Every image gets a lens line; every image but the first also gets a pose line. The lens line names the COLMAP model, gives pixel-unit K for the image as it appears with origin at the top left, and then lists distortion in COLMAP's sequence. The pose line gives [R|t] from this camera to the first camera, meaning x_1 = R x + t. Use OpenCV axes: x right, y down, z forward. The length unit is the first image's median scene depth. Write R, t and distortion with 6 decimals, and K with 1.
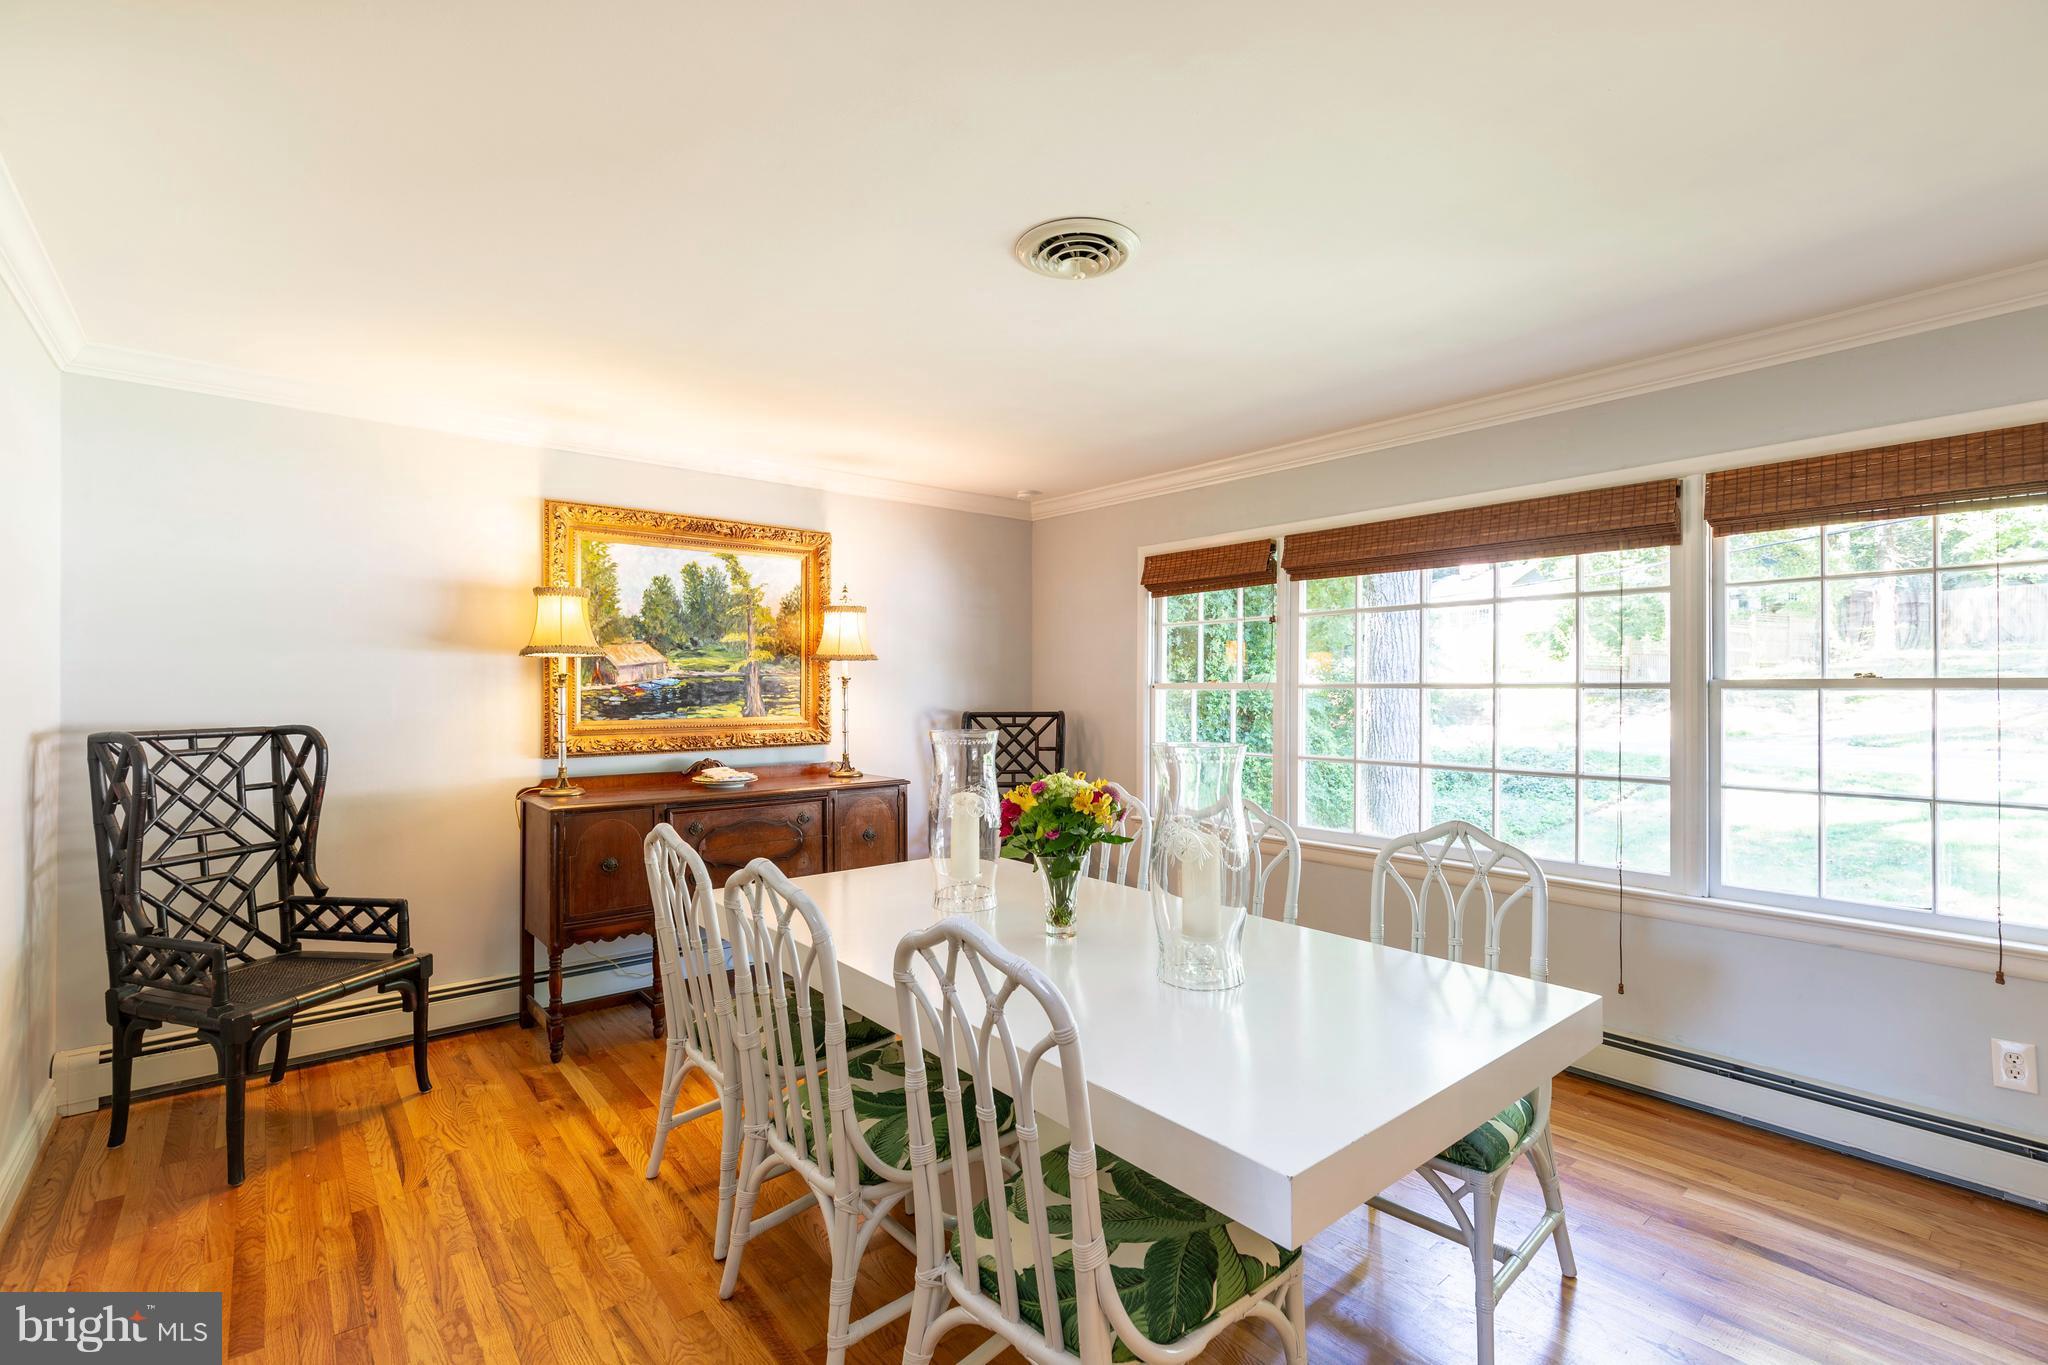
lens RADIAL K [[909.8, 0, 1033.1], [0, 909.8, 677.8], [0, 0, 1]] dist [0.005960, -0.000772]
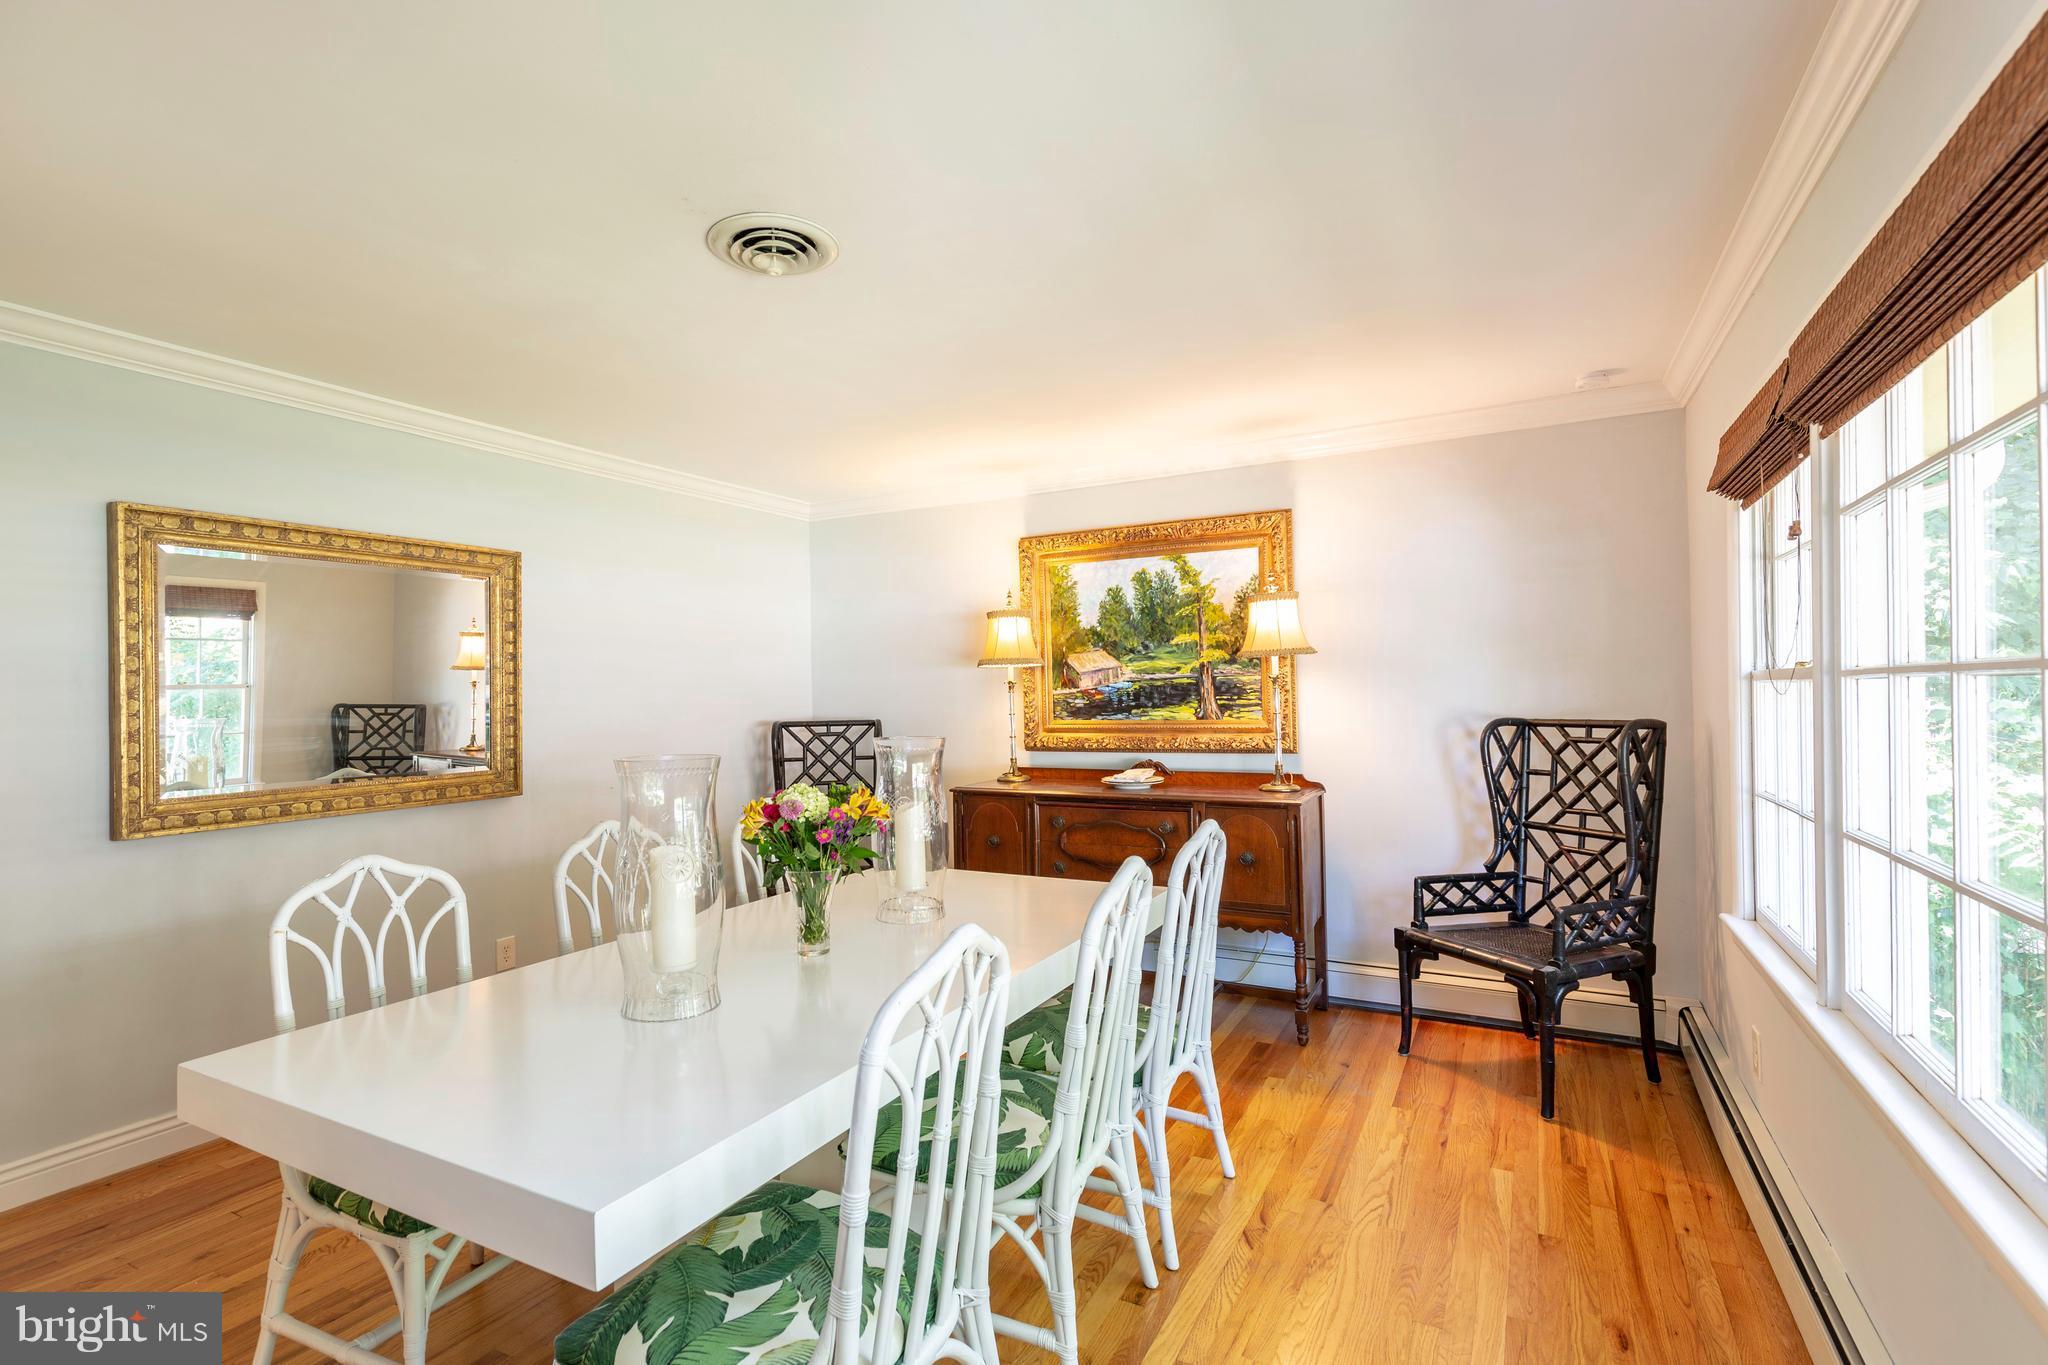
lens RADIAL K [[955.1, 0, 1024.0], [0, 955.1, 682.5], [0, 0, 1]] dist [0.001456, 0.000061]
pose [[0.367766, -0.016463, -0.929773, 0.597282], [0.027681, 0.999594, -0.006750, 0.005670], [0.929506, -0.023255, 0.368073, 0.484726]]
